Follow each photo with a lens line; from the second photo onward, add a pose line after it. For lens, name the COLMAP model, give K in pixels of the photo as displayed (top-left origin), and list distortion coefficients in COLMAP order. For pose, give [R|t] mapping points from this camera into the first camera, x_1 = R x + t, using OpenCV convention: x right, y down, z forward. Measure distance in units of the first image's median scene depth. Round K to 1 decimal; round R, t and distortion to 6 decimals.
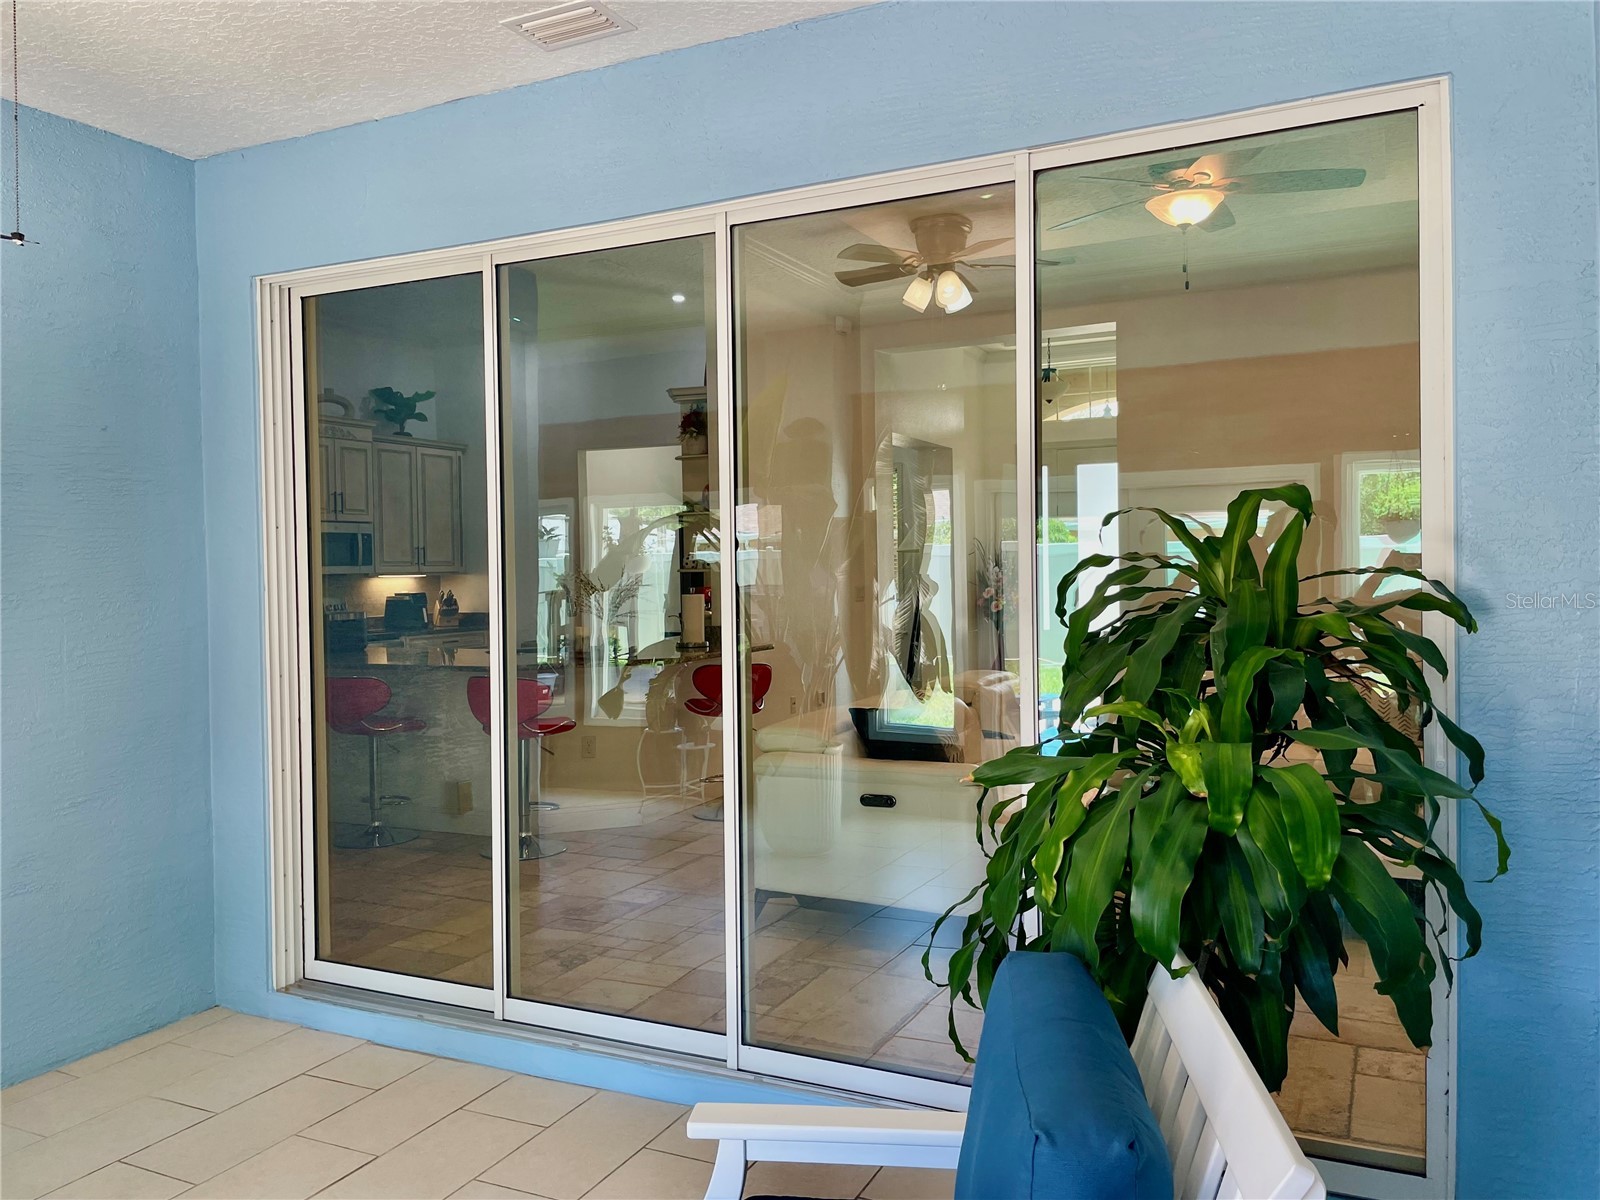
lens RADIAL K [[1207.0, 0, 807.9], [0, 1207.0, 597.4], [0, 0, 1]] dist [0.031331, 0.000263]
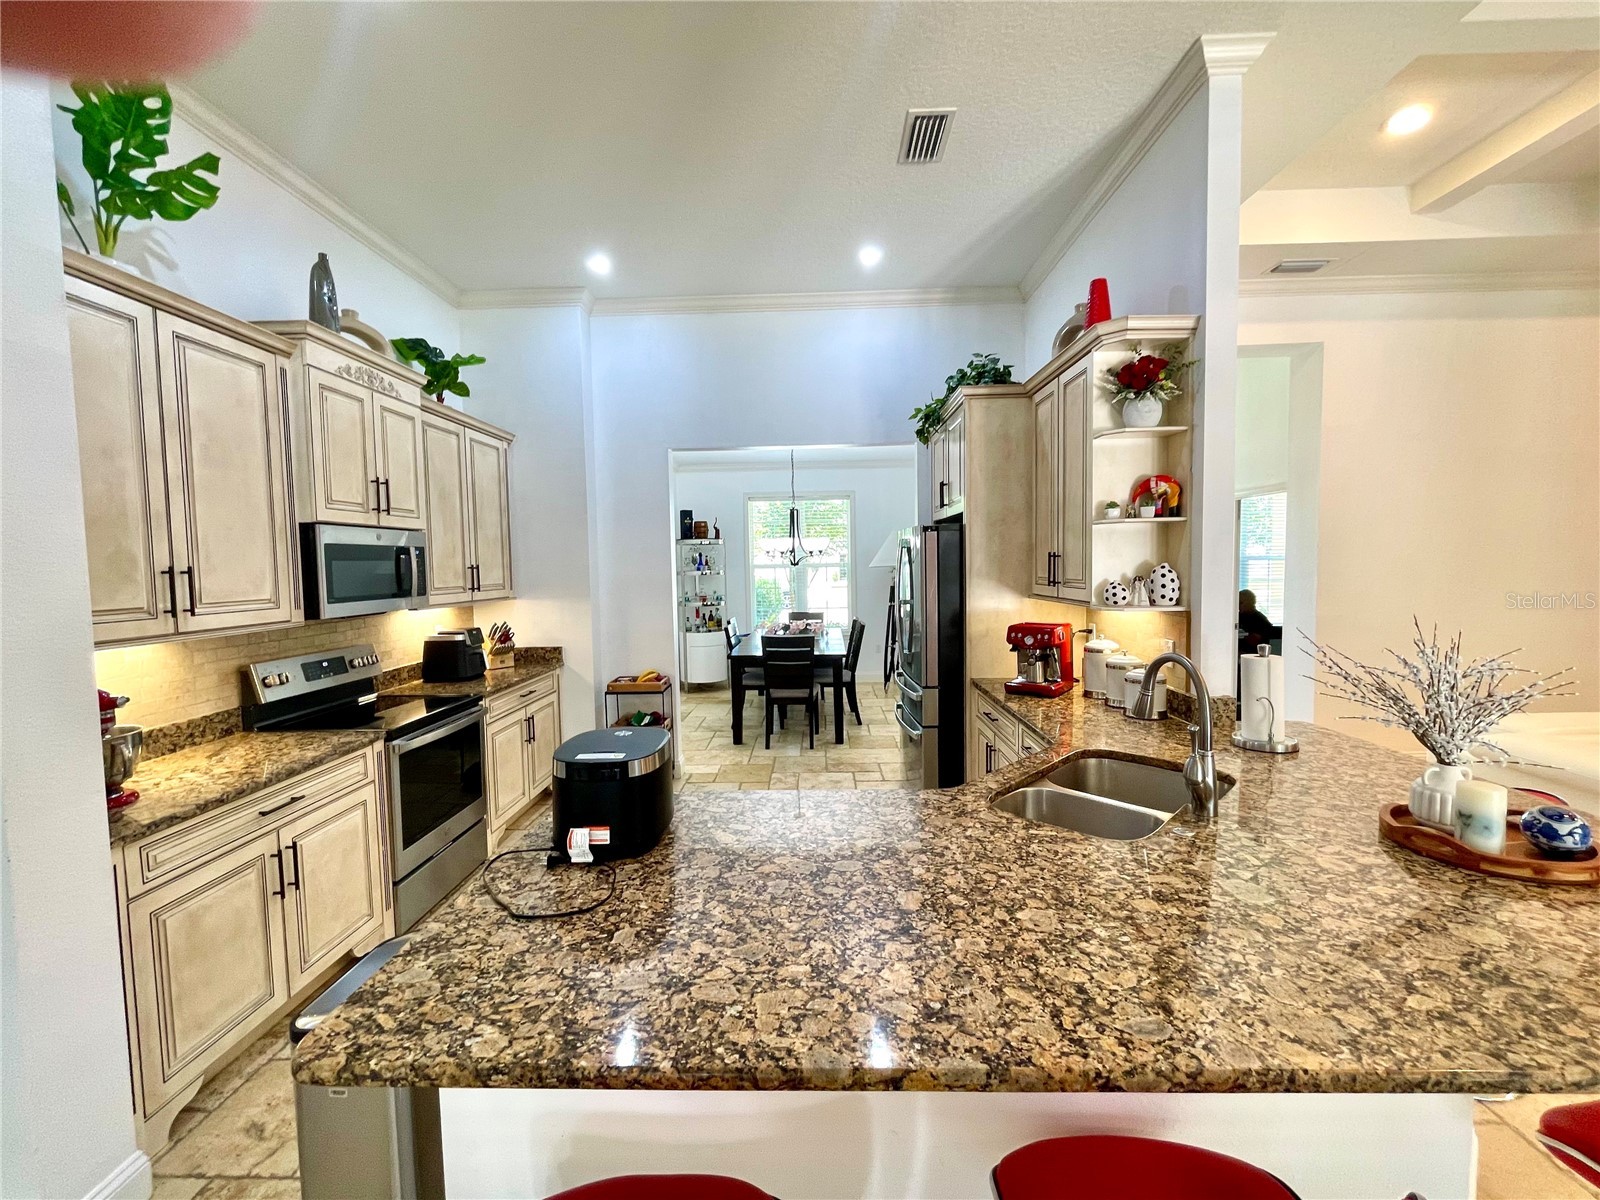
lens RADIAL K [[652.1, 0, 796.9], [0, 652.1, 602.8], [0, 0, 1]] dist [-0.003459, 0.000282]
pose [[0.914013, -0.026084, 0.404846, -0.304257], [0.014341, 0.999385, 0.032011, -0.029365], [-0.405432, -0.023453, 0.913824, 0.565424]]
